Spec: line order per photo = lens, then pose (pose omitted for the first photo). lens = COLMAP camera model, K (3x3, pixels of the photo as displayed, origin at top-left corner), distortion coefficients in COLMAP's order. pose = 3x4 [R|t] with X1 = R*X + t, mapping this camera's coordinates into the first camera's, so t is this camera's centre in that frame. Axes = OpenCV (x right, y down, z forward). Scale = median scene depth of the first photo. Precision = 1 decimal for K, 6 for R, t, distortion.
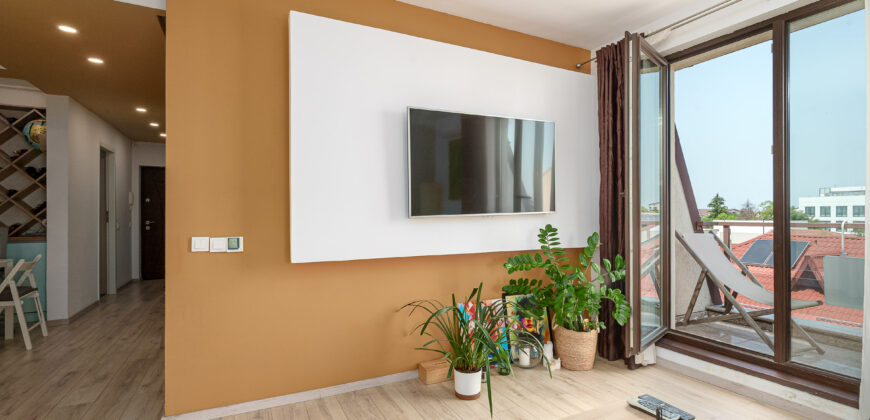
lens RADIAL K [[394.0, 0, 438.0], [0, 394.0, 213.4], [0, 0, 1]] dist [0.001676, -0.005908]
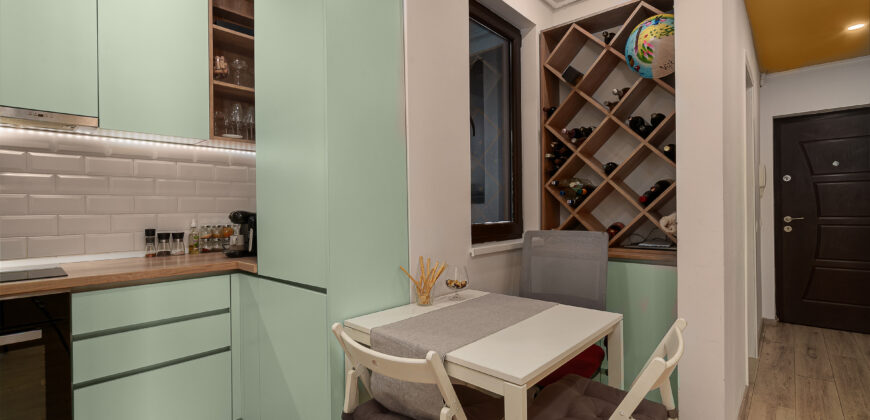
lens RADIAL K [[394.0, 0, 438.0], [0, 394.0, 213.4], [0, 0, 1]] dist [0.001676, -0.005908]
pose [[0.363452, -0.003593, -0.931606, -0.646476], [0.020255, 0.999787, 0.004046, 0.004930], [0.931393, -0.020340, 0.363448, 0.556936]]
